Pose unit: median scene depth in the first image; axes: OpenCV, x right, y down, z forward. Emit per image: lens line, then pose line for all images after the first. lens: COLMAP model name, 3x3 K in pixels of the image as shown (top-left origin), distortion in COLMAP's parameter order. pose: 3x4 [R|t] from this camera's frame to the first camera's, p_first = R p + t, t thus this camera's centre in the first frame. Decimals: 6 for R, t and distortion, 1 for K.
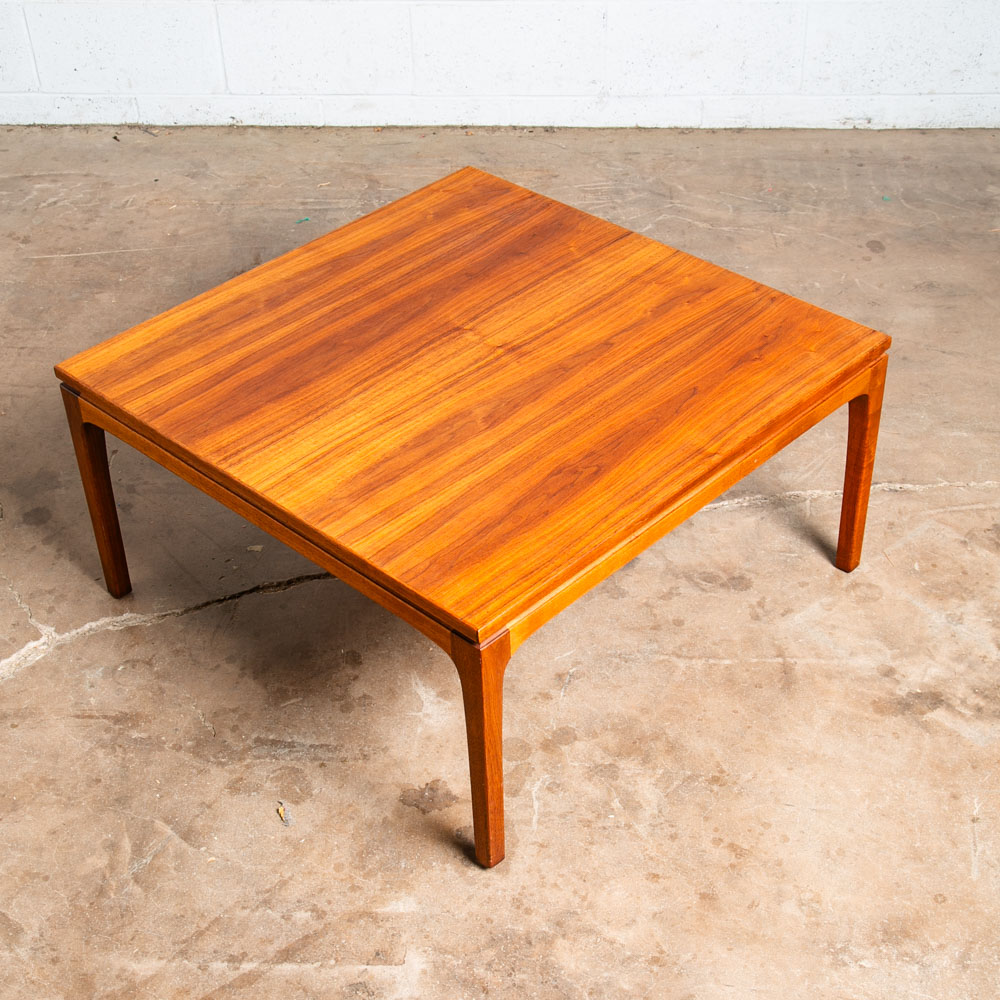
lens RADIAL K [[1654.8, 0, 490.4], [0, 1654.8, 571.4], [0, 0, 1]] dist [0.014010, 0.000000]
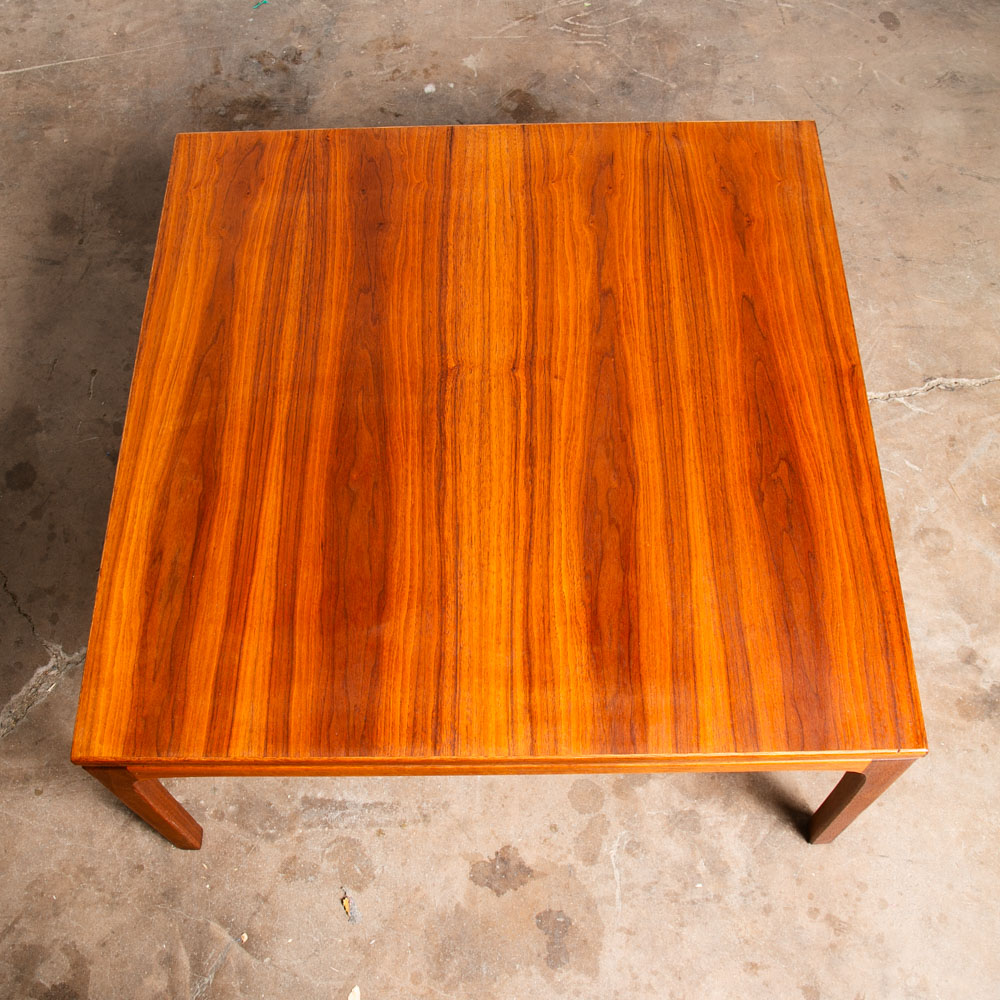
lens RADIAL K [[1195.5, 0, 490.1], [0, 1195.5, 504.7], [0, 0, 1]] dist [-0.067260, 0.000000]
pose [[0.996340, -0.073249, 0.044067, -0.055309], [0.051401, 0.925264, 0.375825, -0.292745], [-0.068302, -0.372184, 0.925642, 0.442511]]
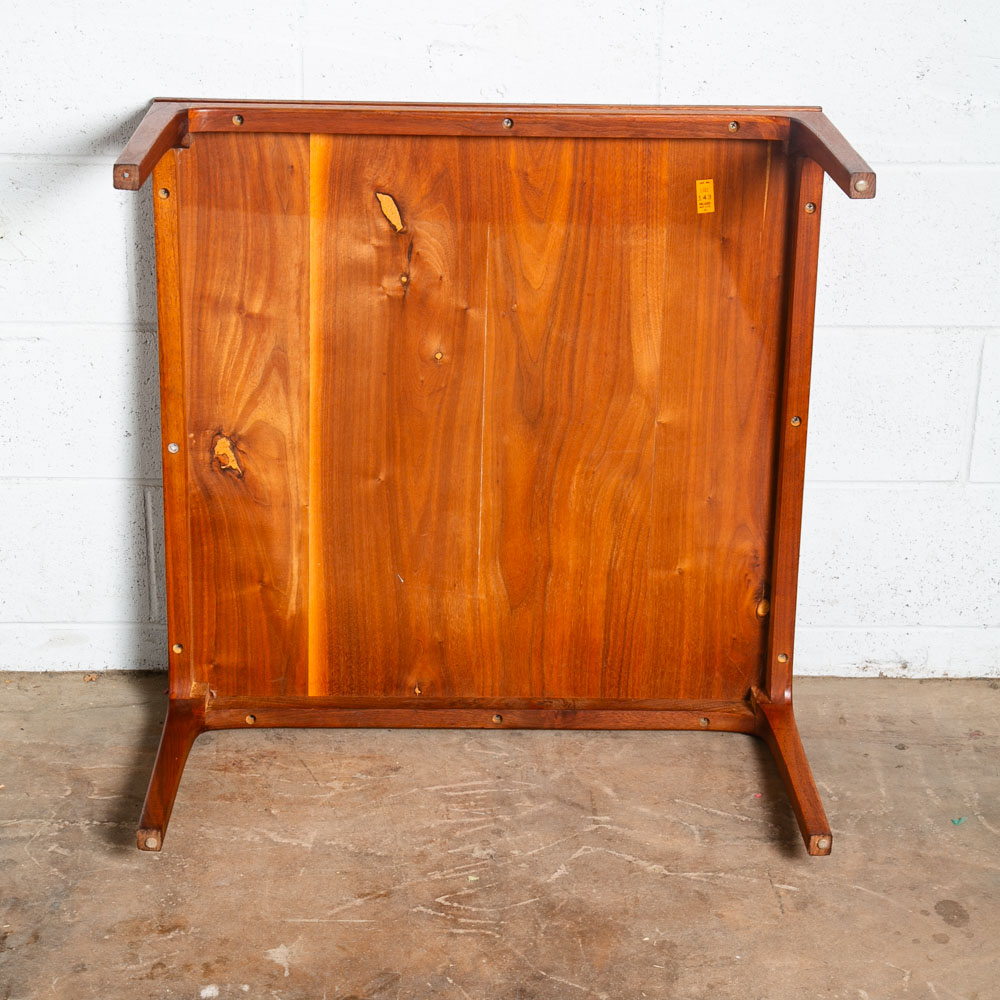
lens RADIAL K [[2399.1, 0, 497.4], [0, 2399.1, 496.5], [0, 0, 1]] dist [0.192621, 0.000000]
pose [[0.994539, 0.001380, 0.104358, -0.022392], [0.023559, 0.971137, -0.237356, -0.200190], [-0.101673, 0.238518, 0.965801, 0.225743]]
